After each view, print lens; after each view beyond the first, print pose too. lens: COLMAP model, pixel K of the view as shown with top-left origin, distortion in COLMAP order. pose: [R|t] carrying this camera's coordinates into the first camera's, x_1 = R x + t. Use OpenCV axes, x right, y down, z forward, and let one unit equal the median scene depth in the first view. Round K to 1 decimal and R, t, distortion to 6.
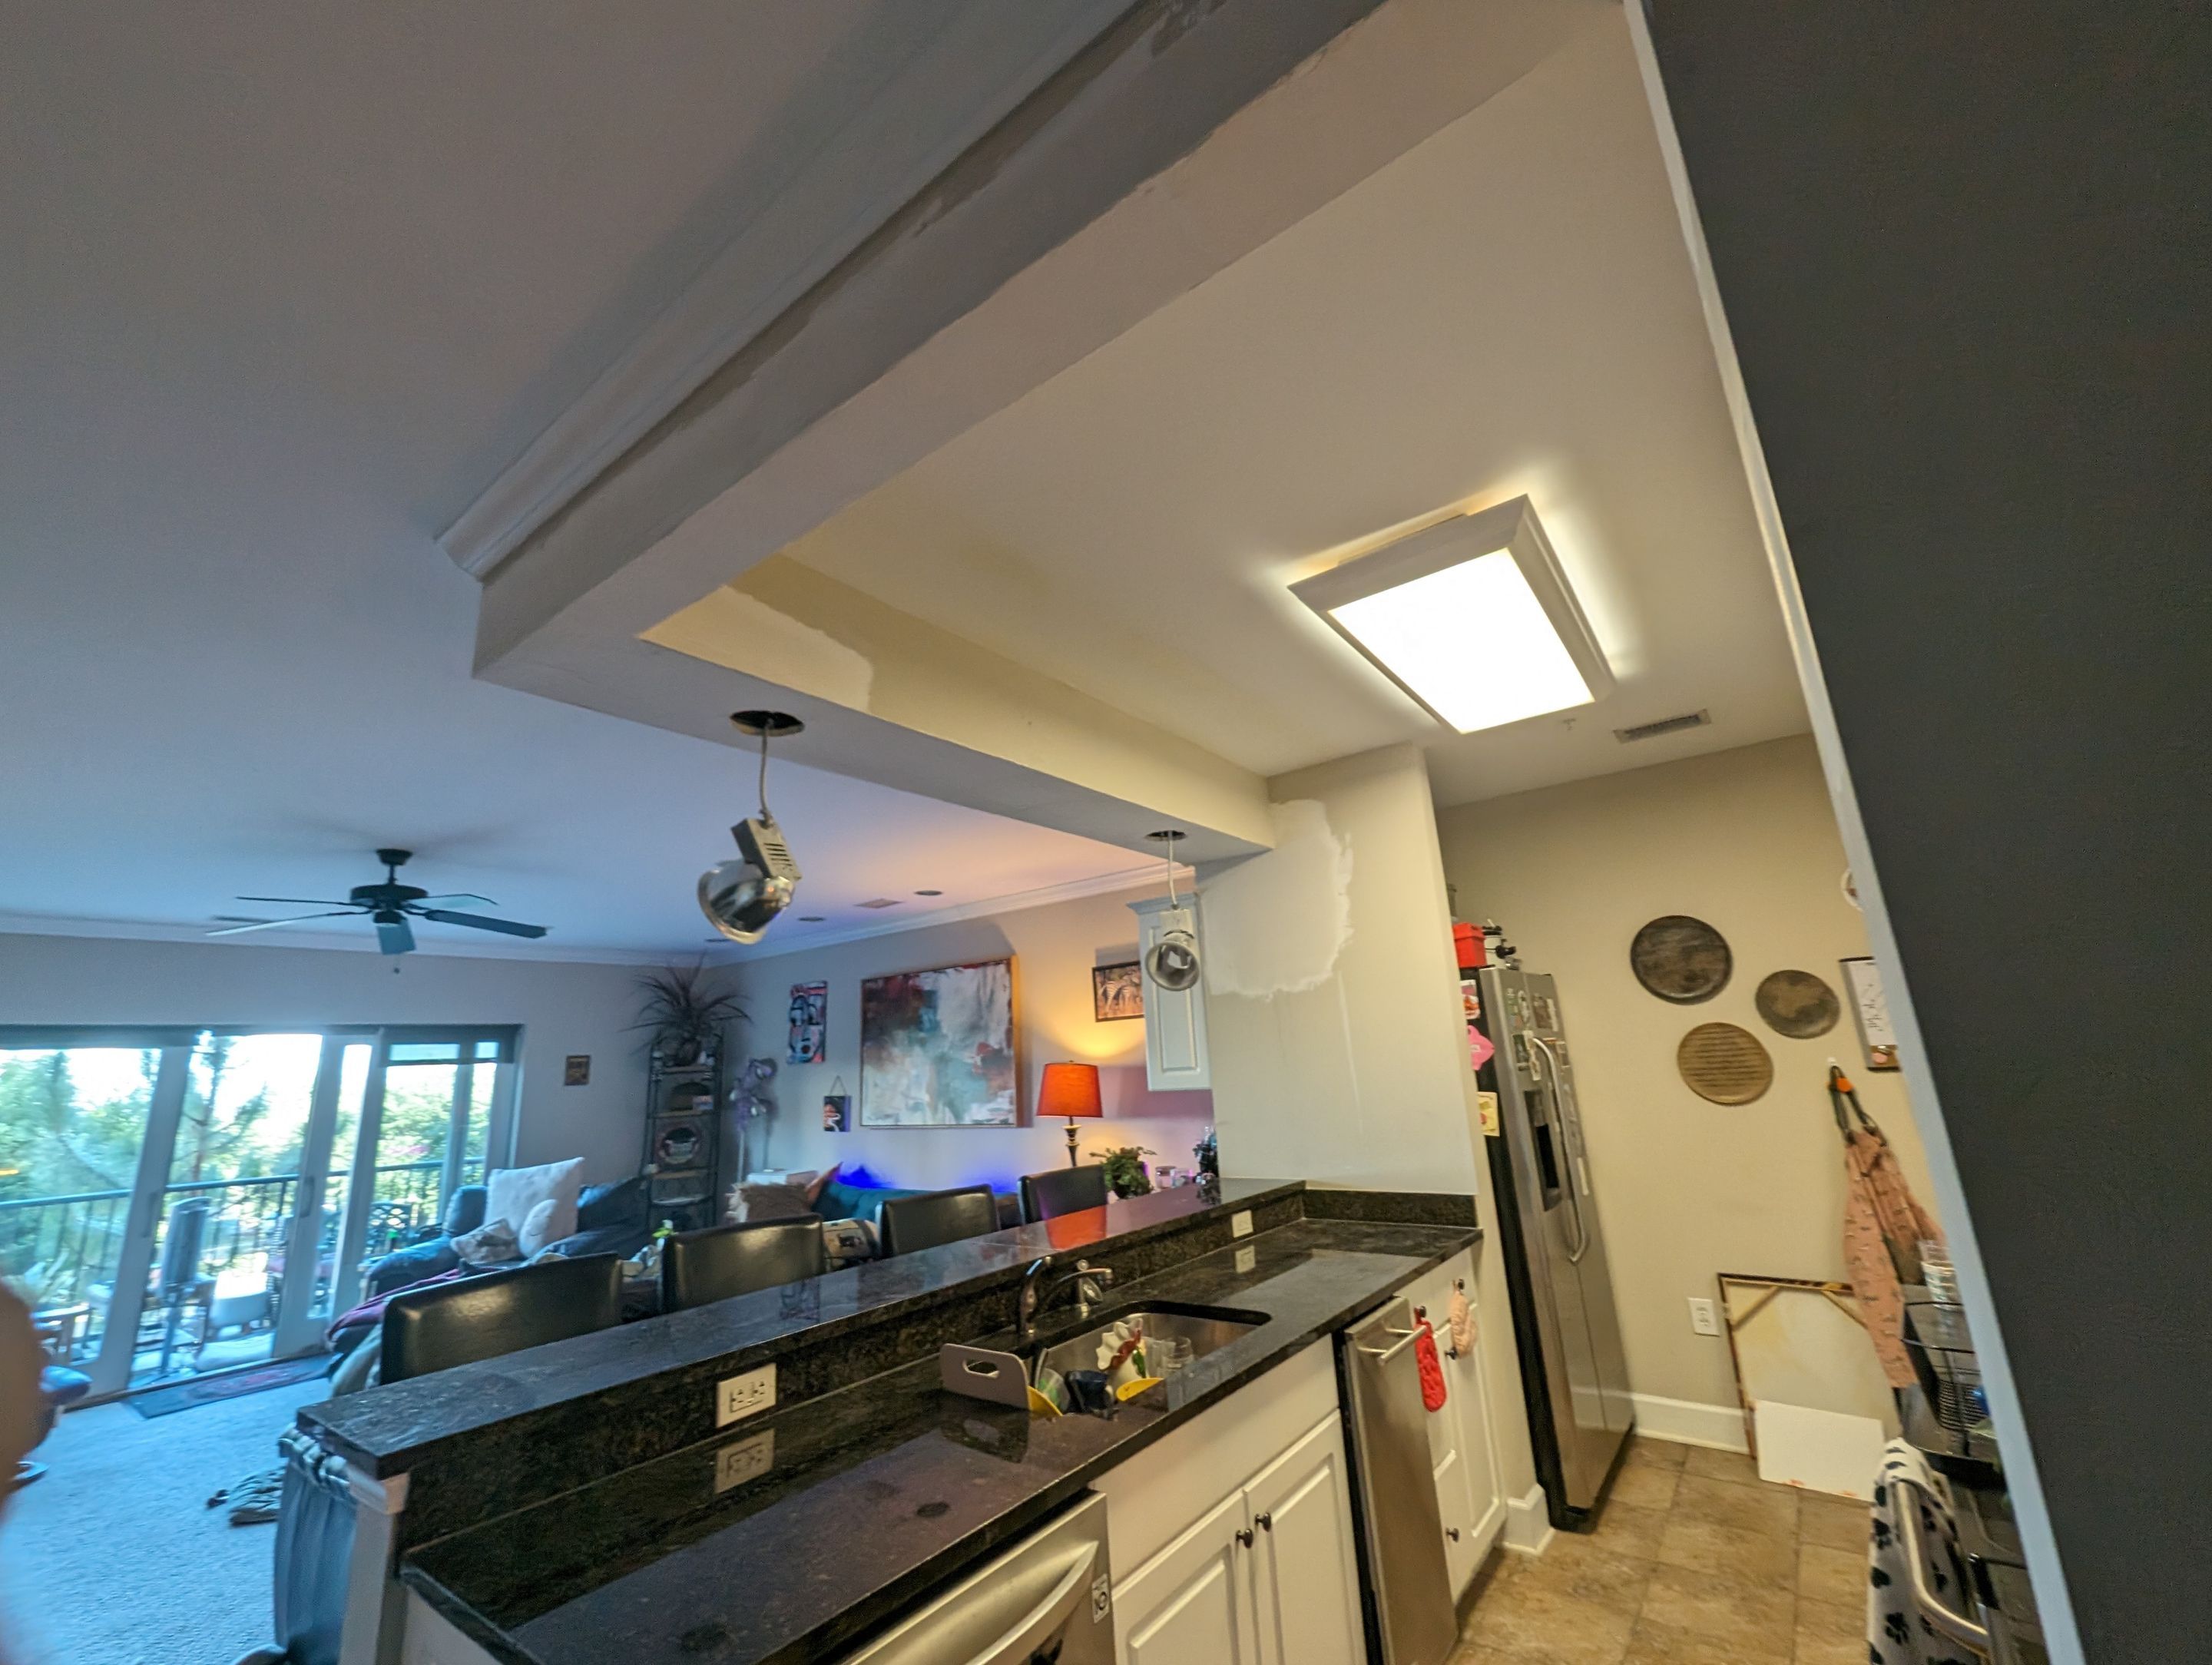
lens RADIAL K [[910.3, 0, 1099.5], [0, 910.3, 839.3], [0, 0, 1]] dist [0.002159, -0.000230]
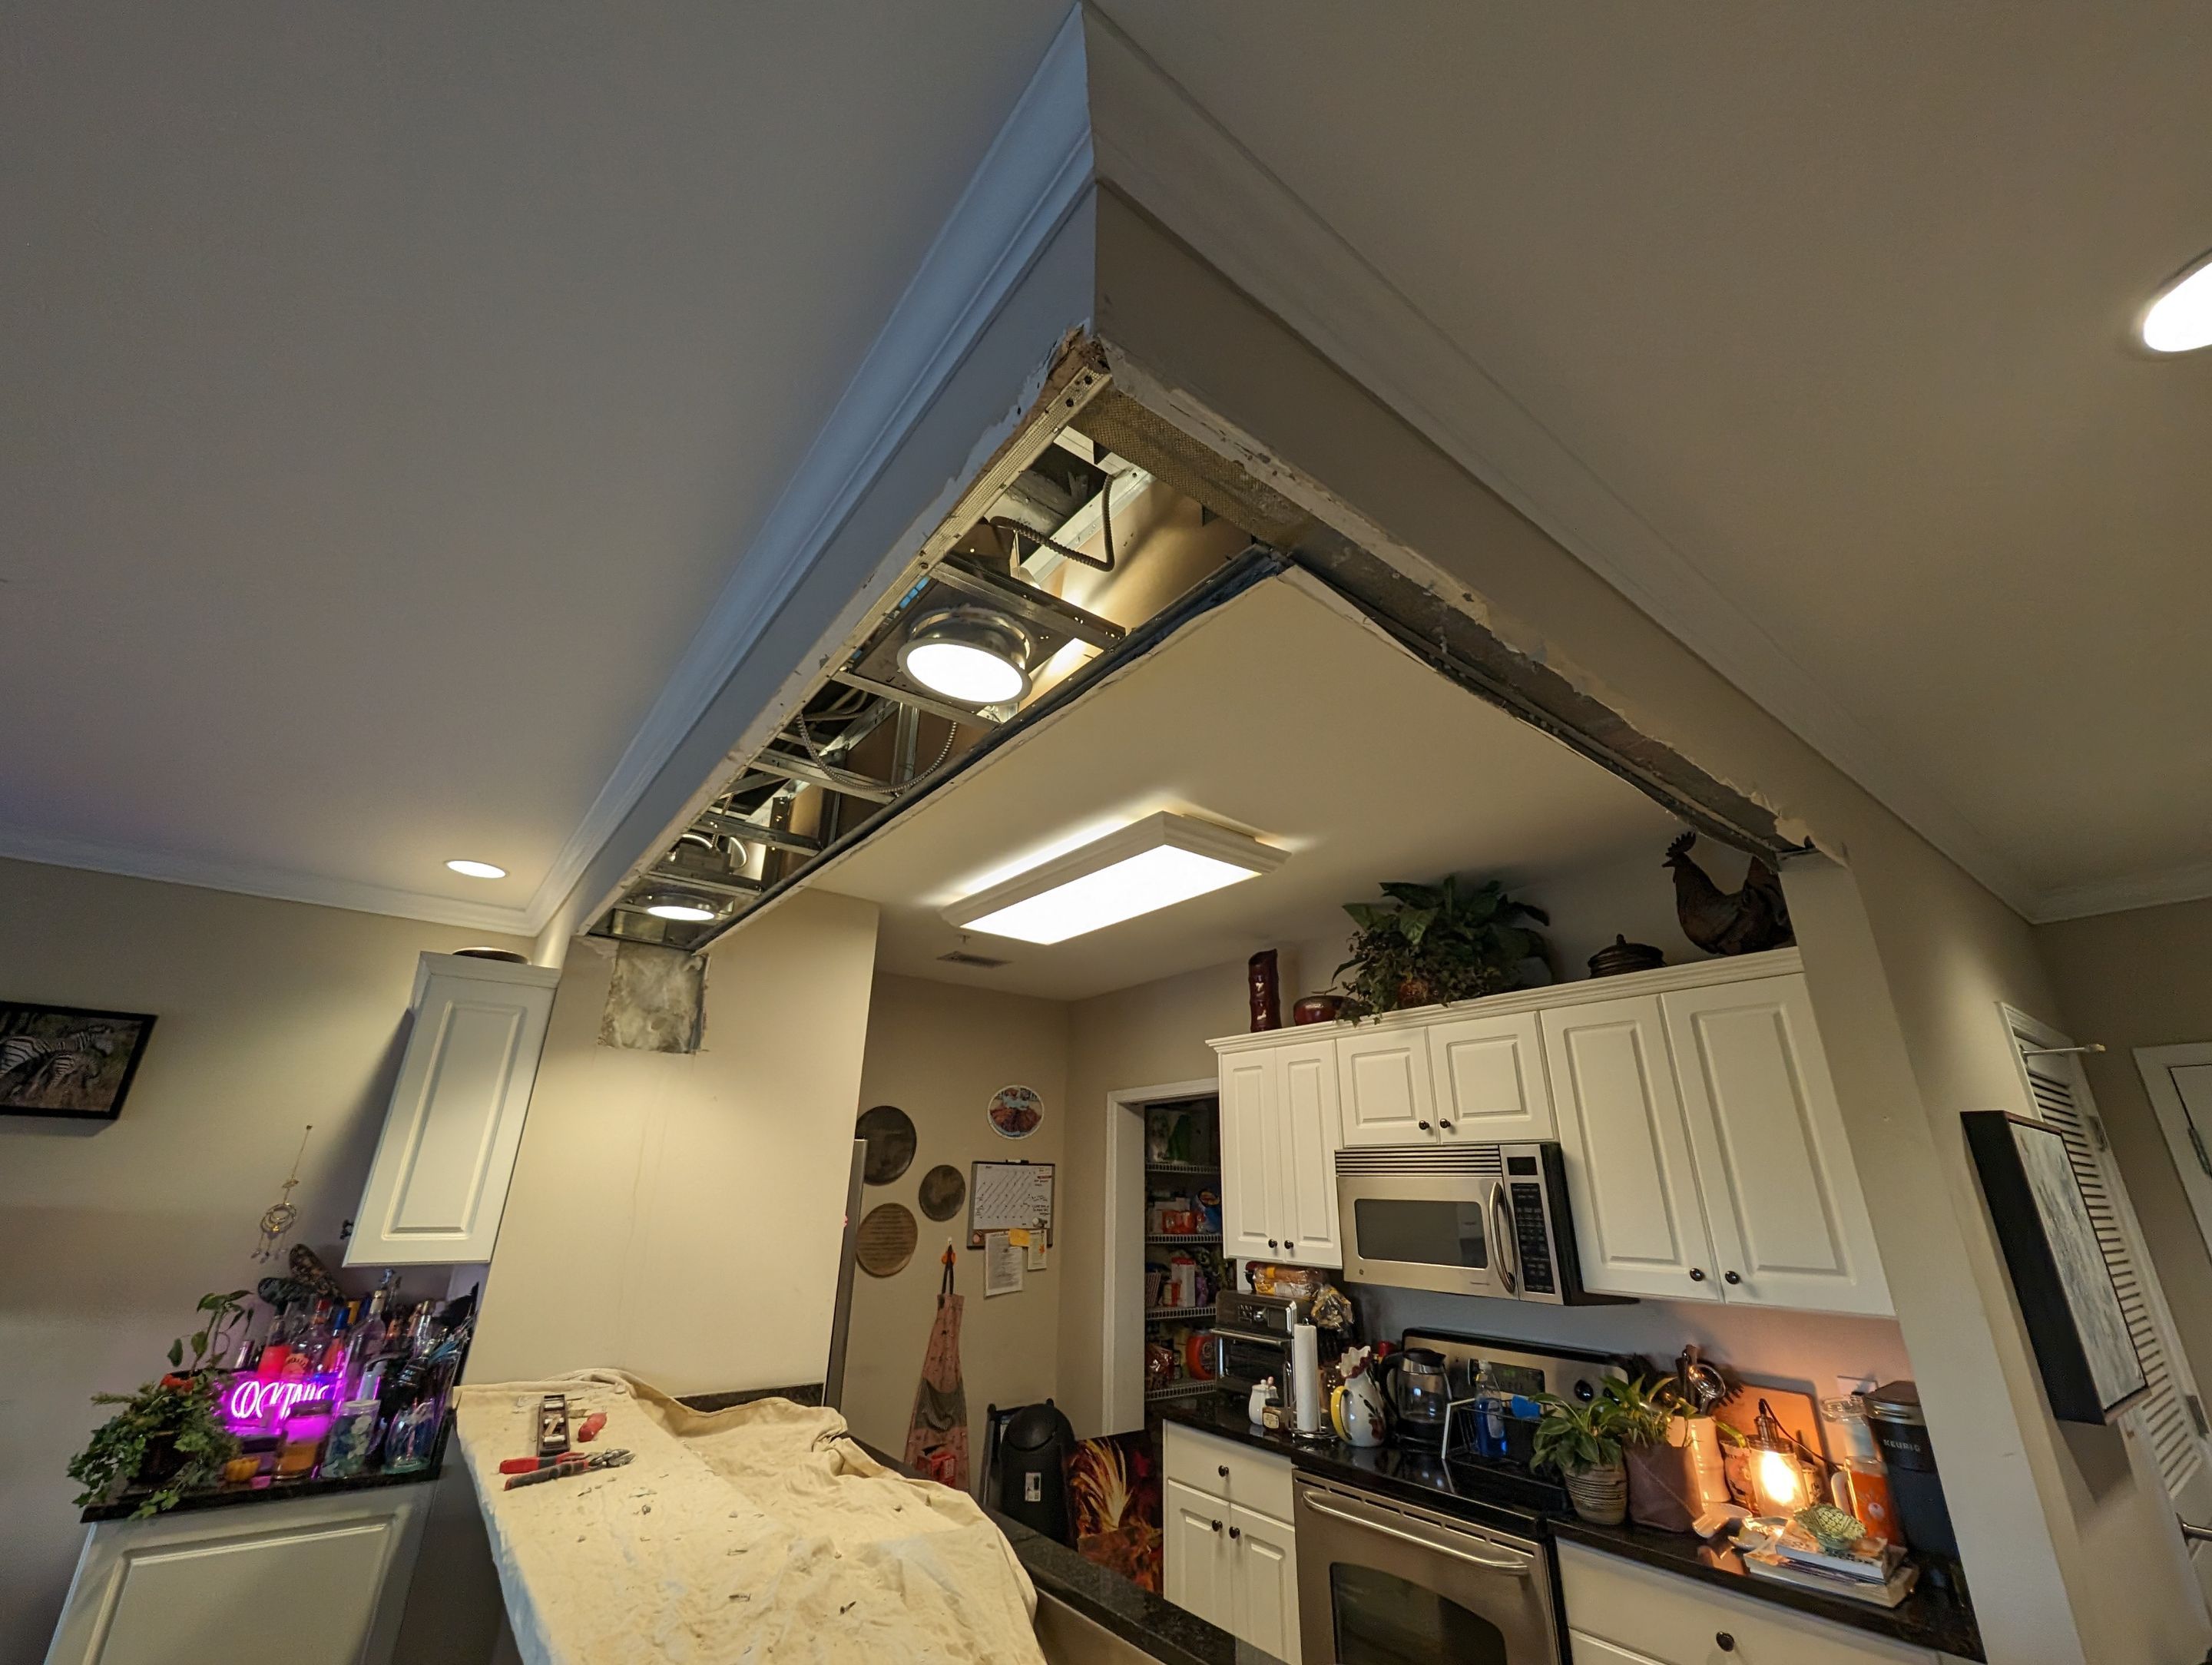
lens RADIAL K [[910.3, 0, 1102.0], [0, 910.3, 832.0], [0, 0, 1]] dist [0.002159, -0.000230]
pose [[0.266586, 0.411708, 0.871452, -0.475804], [-0.265085, 0.900622, -0.344397, 0.097573], [-0.926640, -0.139197, 0.349231, 0.382521]]
